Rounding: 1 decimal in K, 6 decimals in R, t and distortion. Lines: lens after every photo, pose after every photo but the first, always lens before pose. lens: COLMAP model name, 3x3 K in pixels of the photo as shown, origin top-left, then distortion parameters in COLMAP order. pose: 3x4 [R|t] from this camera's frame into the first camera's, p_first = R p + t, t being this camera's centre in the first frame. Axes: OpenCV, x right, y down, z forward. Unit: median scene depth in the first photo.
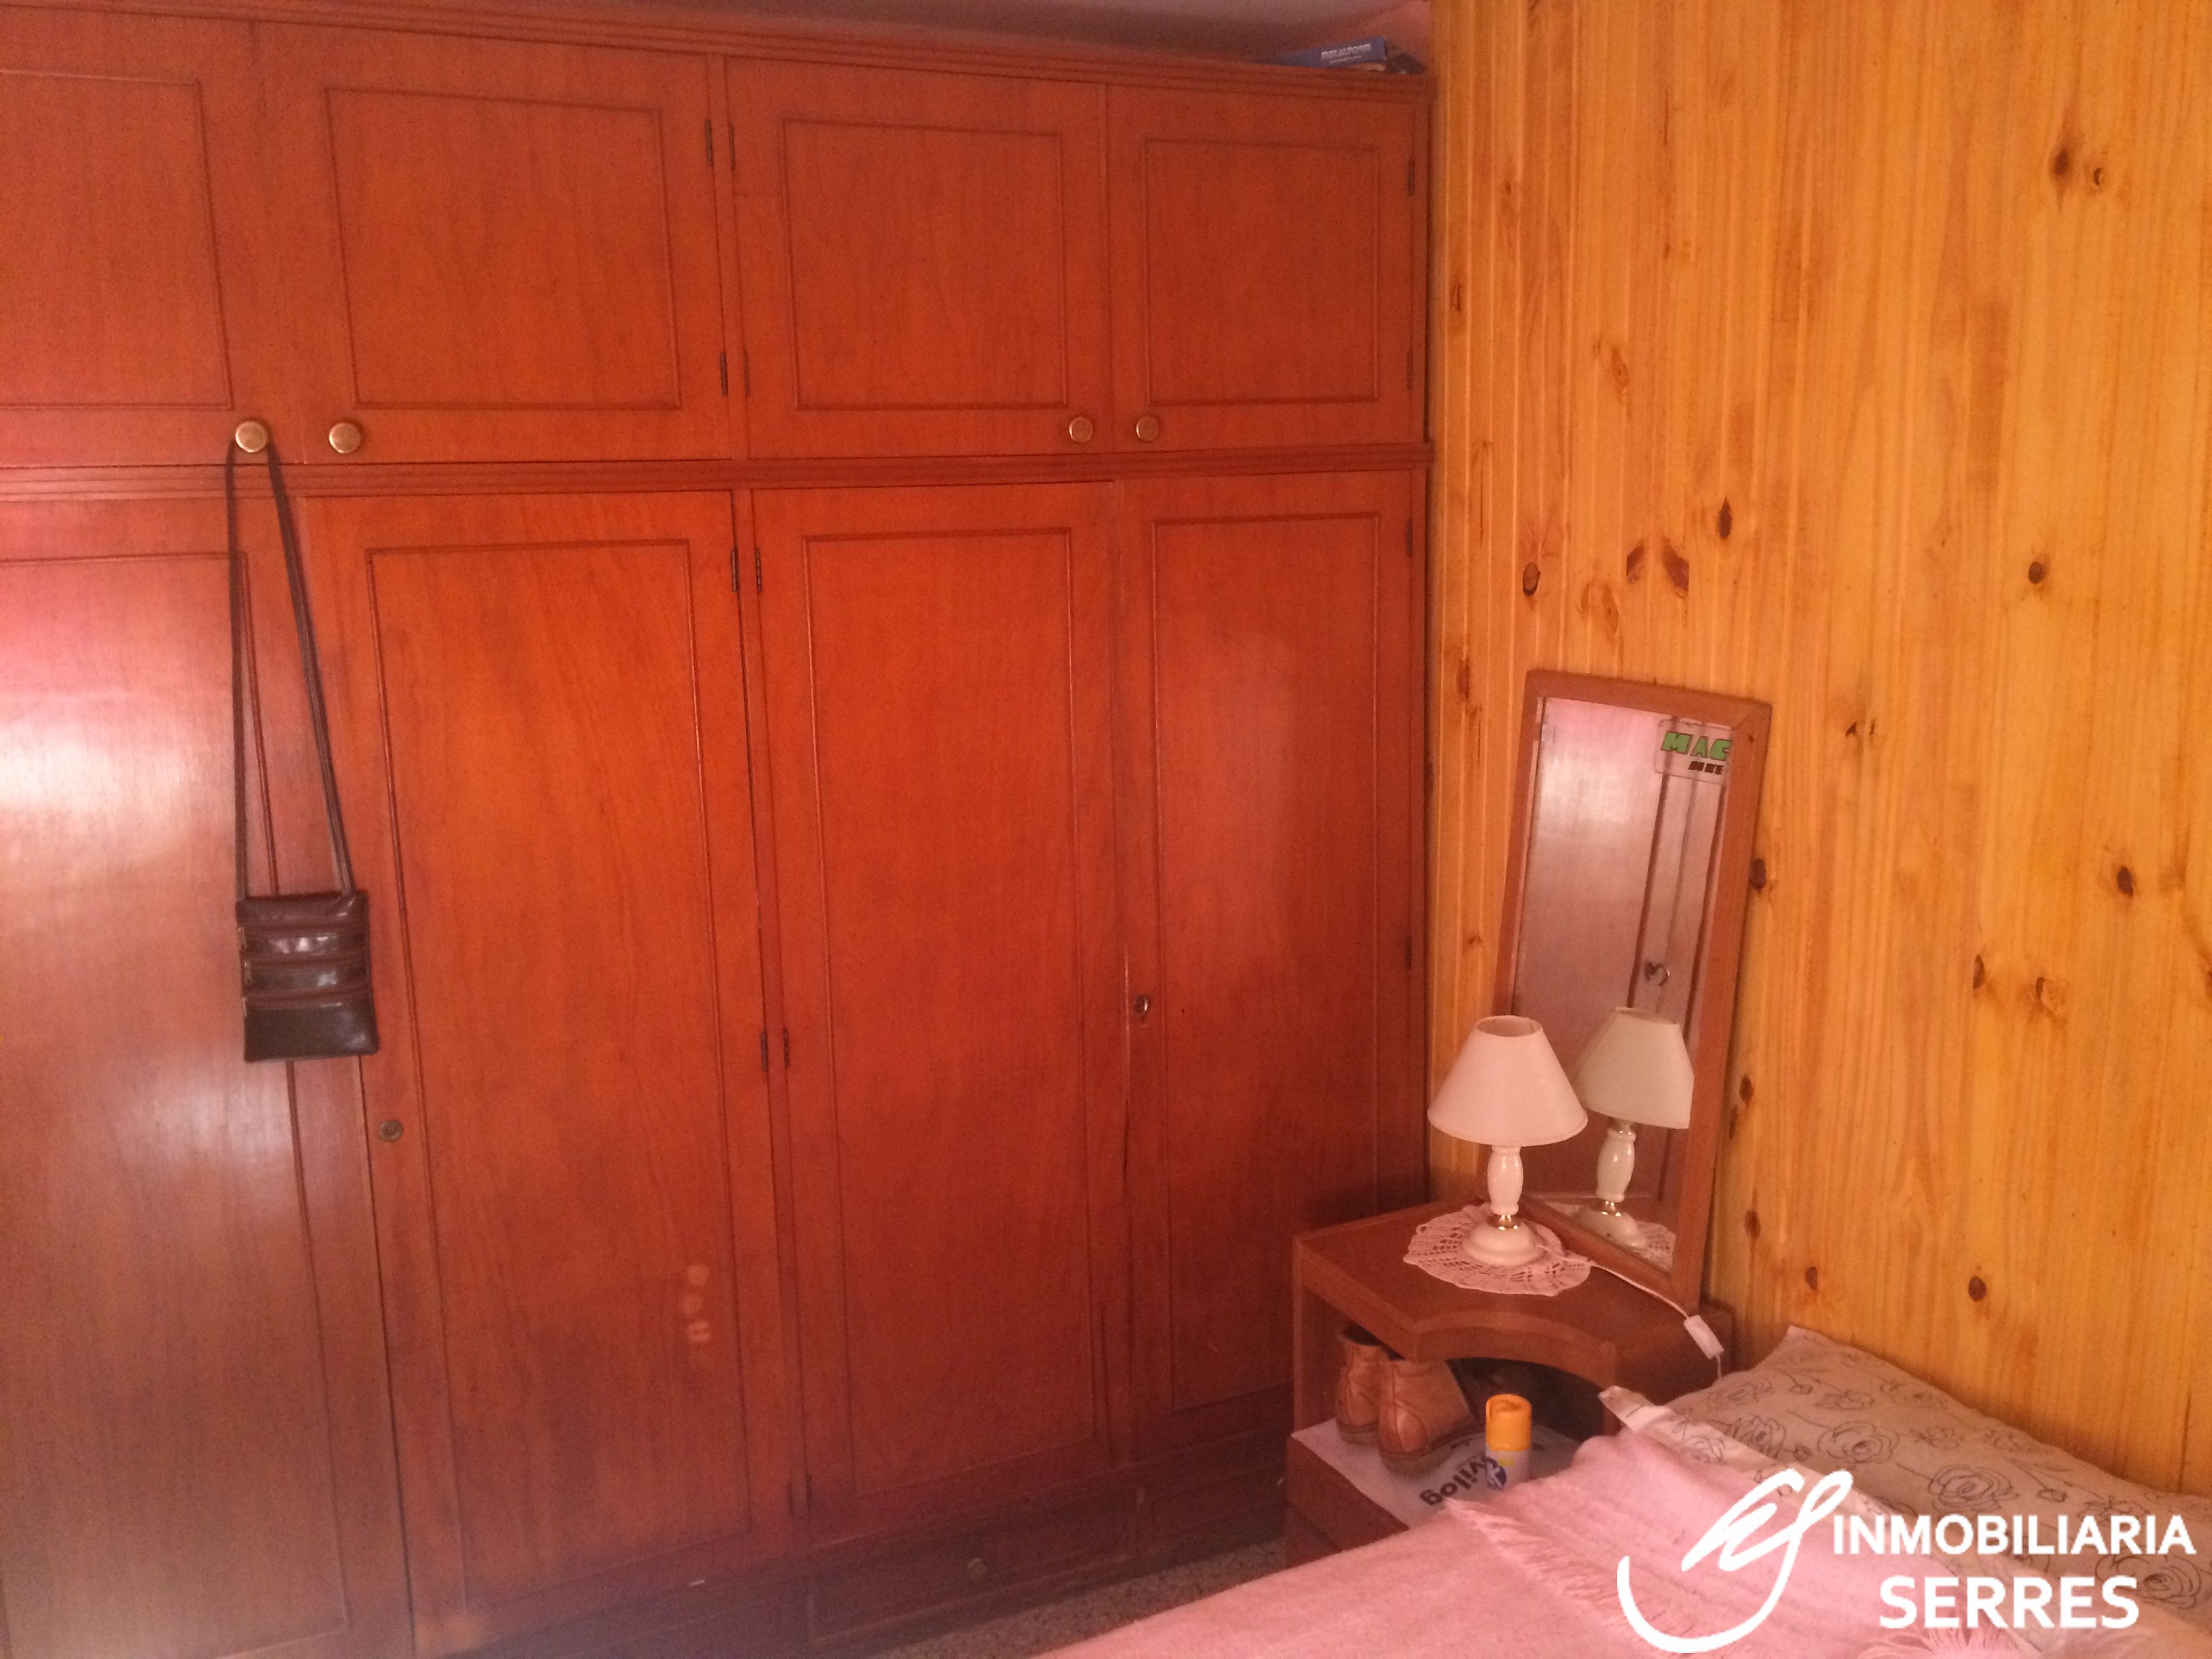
lens RADIAL K [[1838.6, 0, 1106.0], [0, 1838.6, 829.5], [0, 0, 1]] dist [0.079232, -0.123126]
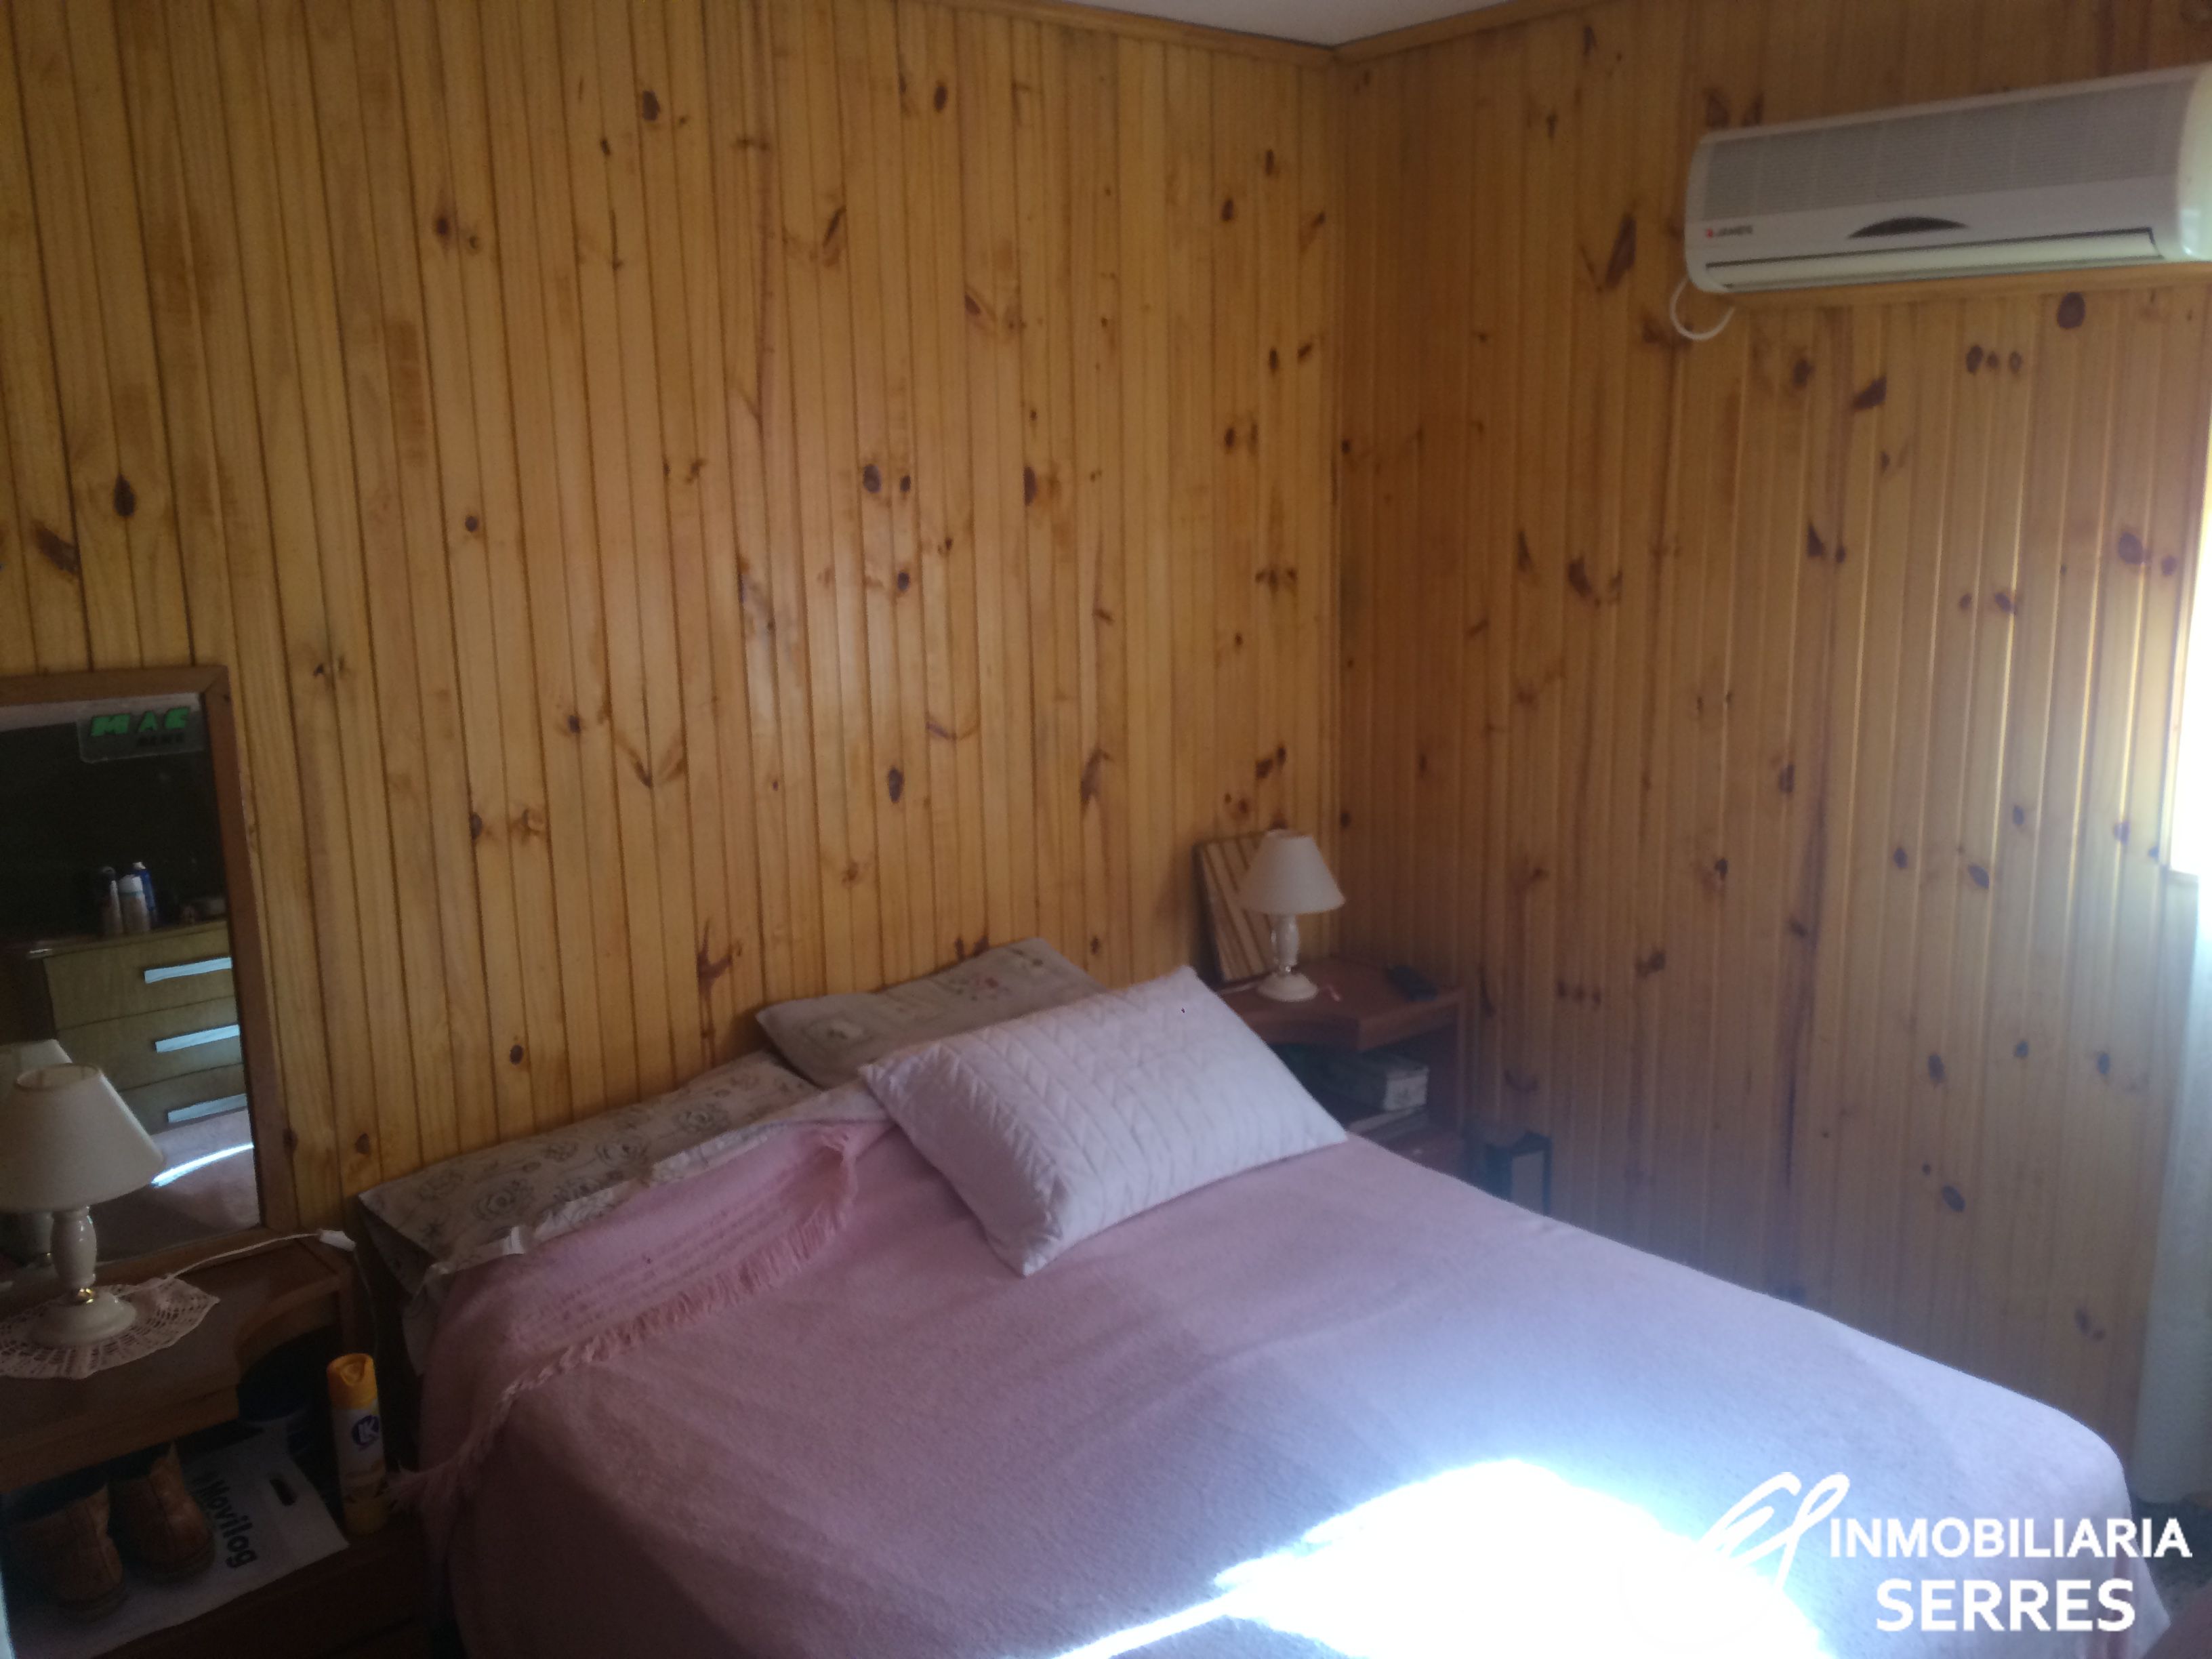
lens RADIAL K [[1838.6, 0, 1106.0], [0, 1838.6, 829.5], [0, 0, 1]] dist [0.079232, -0.123126]
pose [[-0.251923, -0.167835, 0.953083, -0.917186], [0.207942, 0.952455, 0.222689, -0.123263], [-0.945143, 0.254286, -0.205045, 0.845093]]
